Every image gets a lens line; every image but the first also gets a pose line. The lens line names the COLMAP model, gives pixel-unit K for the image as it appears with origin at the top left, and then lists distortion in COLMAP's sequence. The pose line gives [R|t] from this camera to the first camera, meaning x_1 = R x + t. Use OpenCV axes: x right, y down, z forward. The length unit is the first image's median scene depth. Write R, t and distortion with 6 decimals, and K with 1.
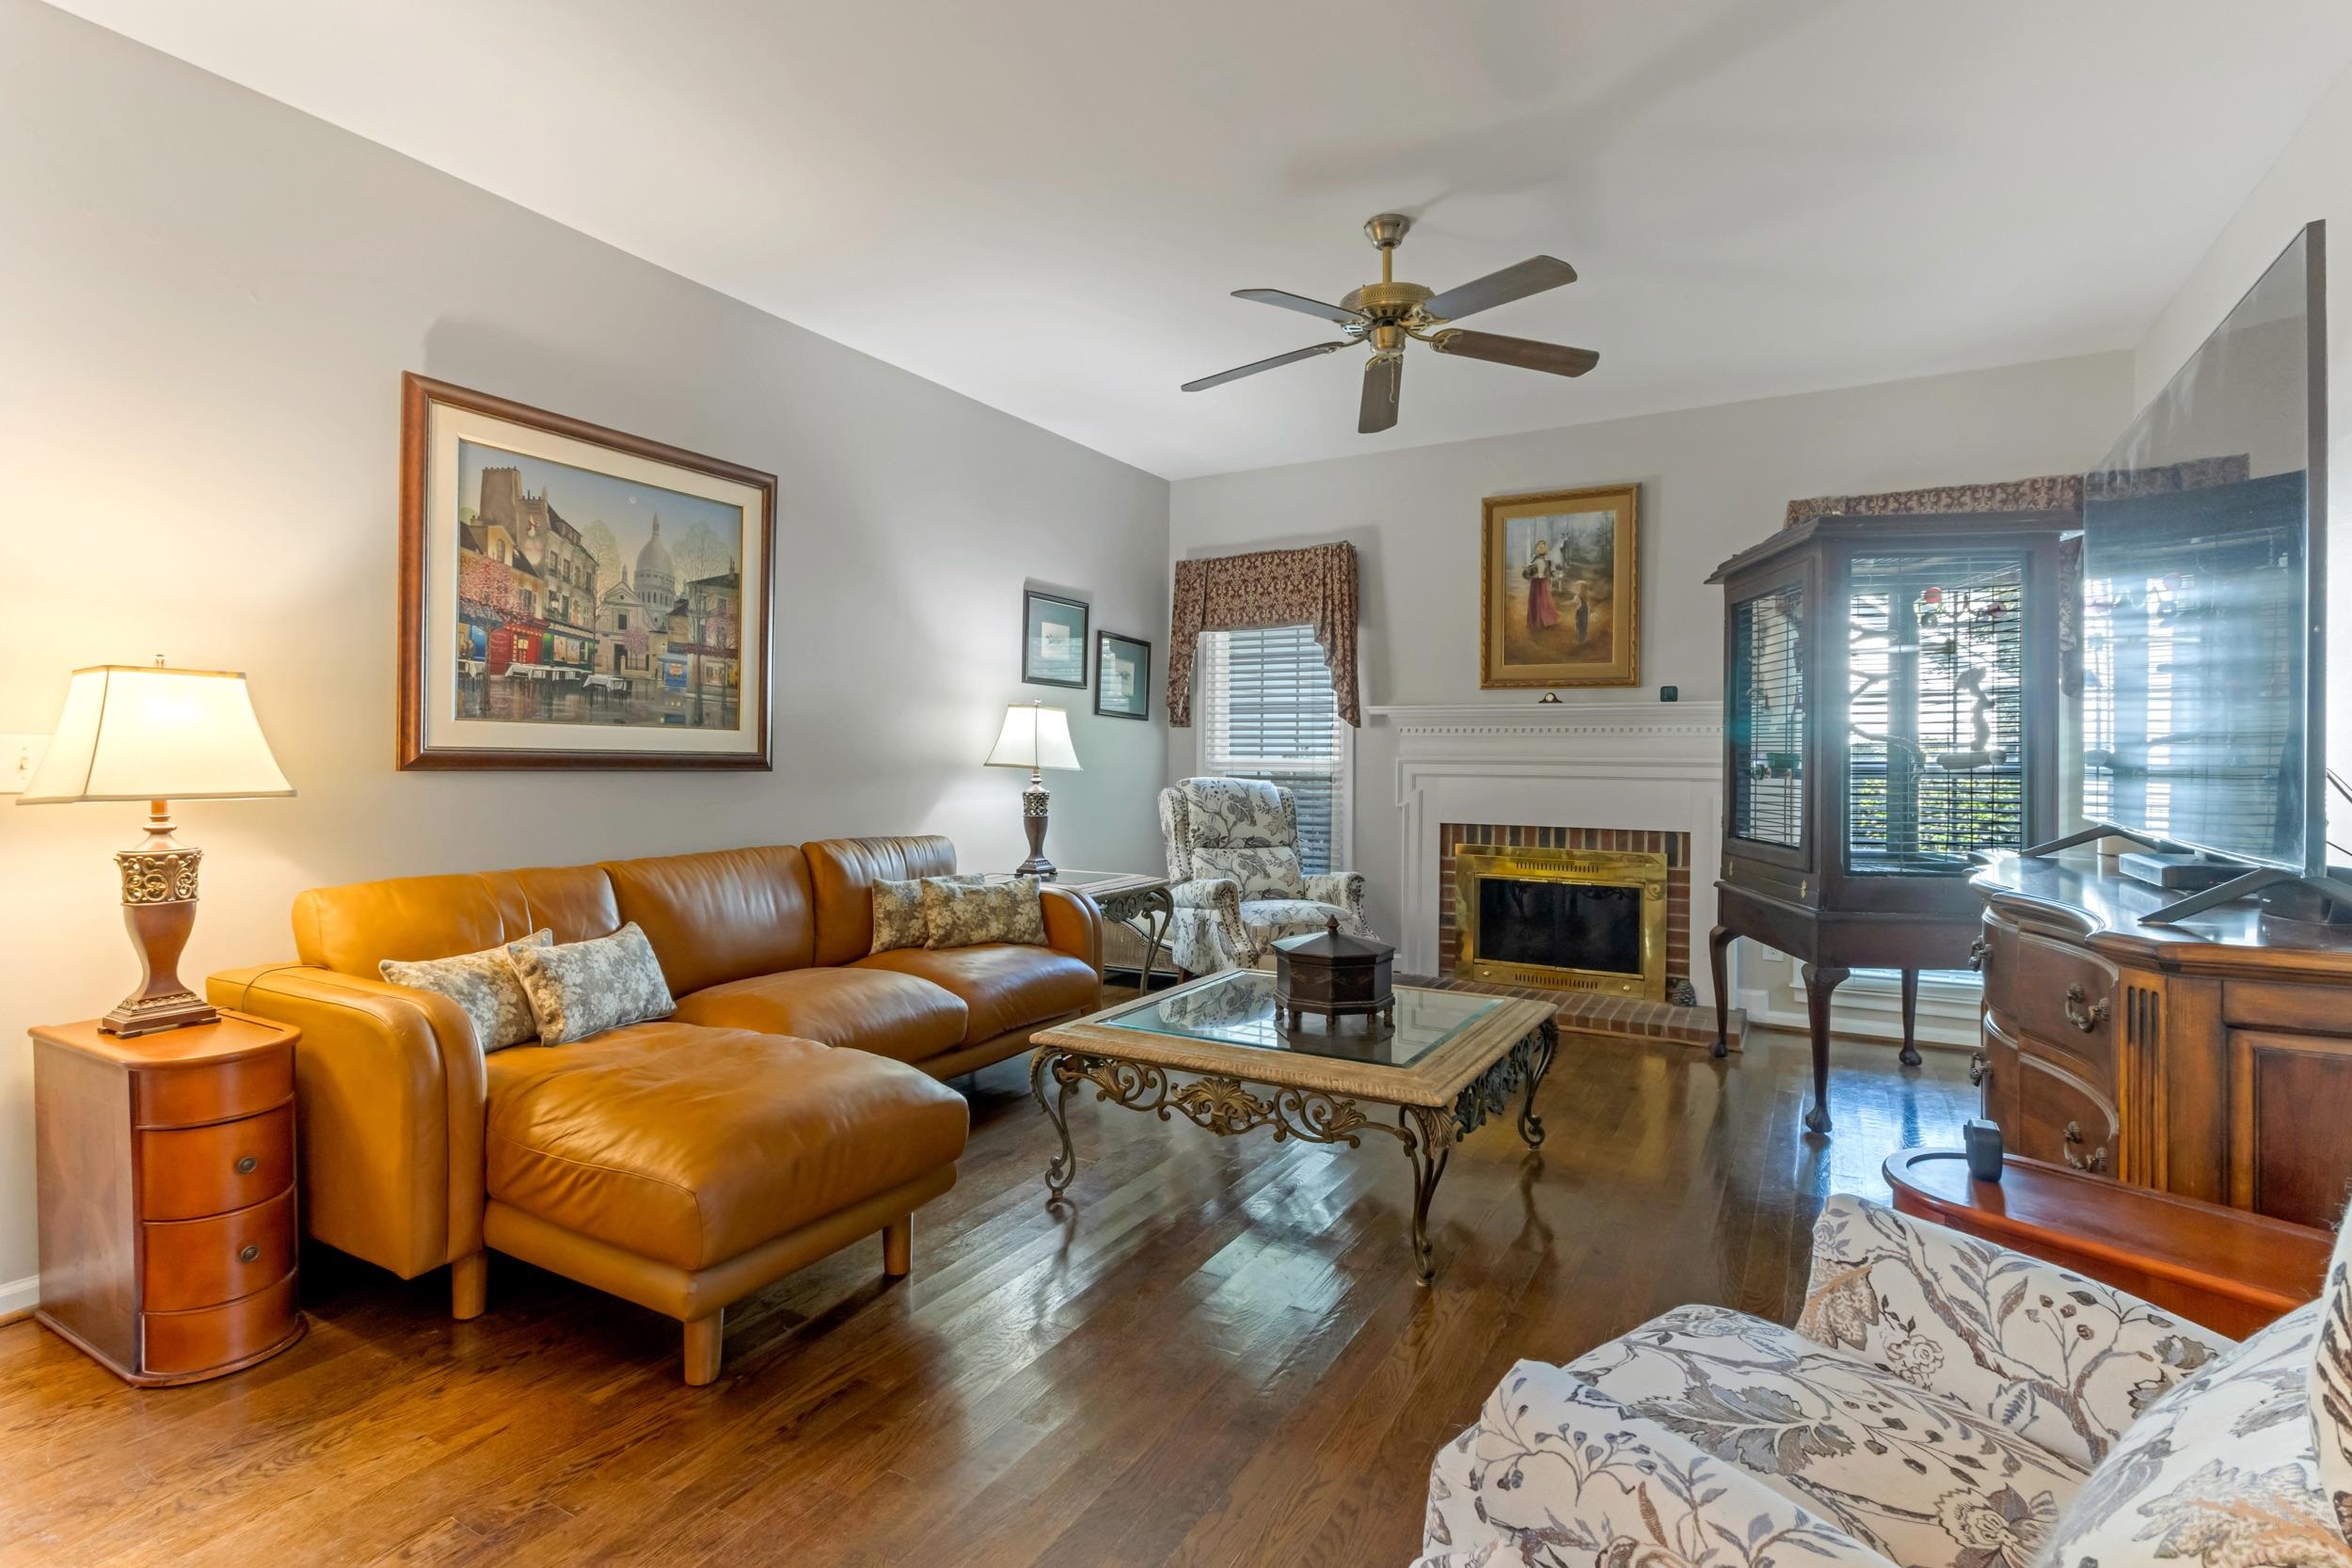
lens RADIAL K [[1126.6, 0, 1187.8], [0, 1126.6, 783.0], [0, 0, 1]] dist [-0.001400, 0.000312]
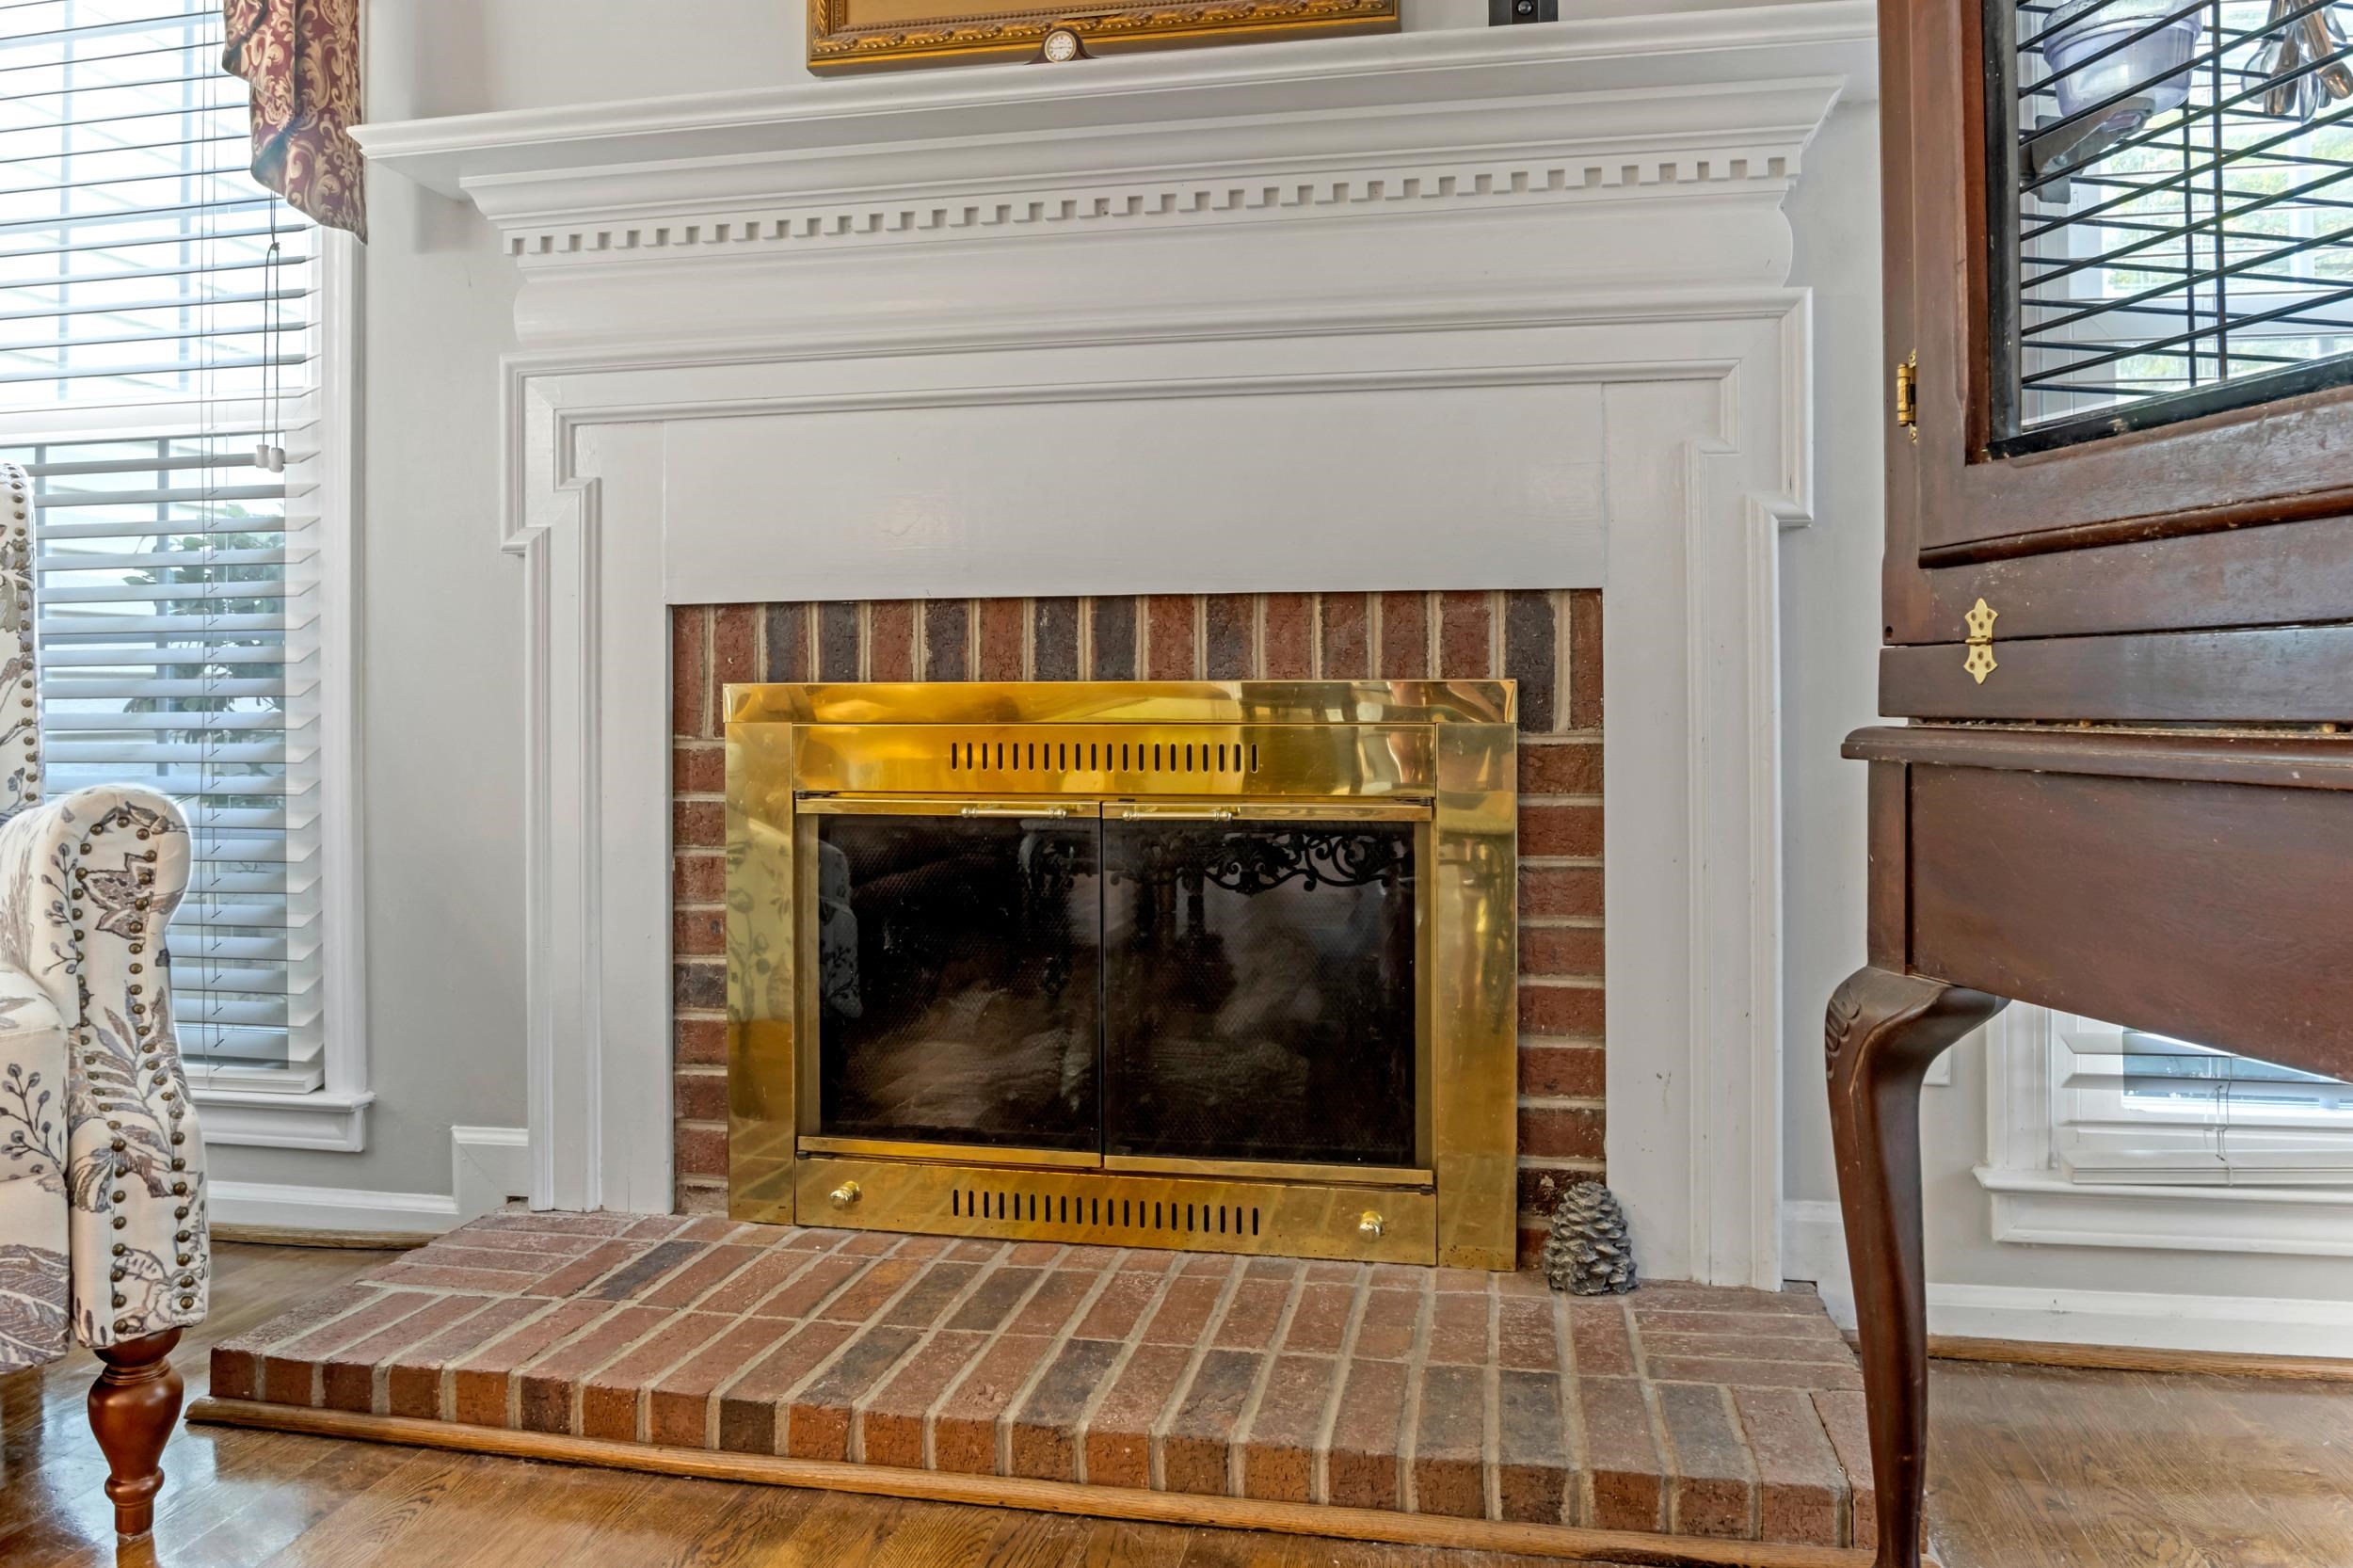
lens RADIAL K [[1670.9, 0, 1179.6], [0, 1670.9, 778.8], [0, 0, 1]] dist [-0.005086, -0.000456]
pose [[0.963398, -0.021470, 0.267216, 0.242312], [0.018271, 0.999729, 0.014453, 0.074044], [-0.267453, -0.009041, 0.963528, 0.630918]]
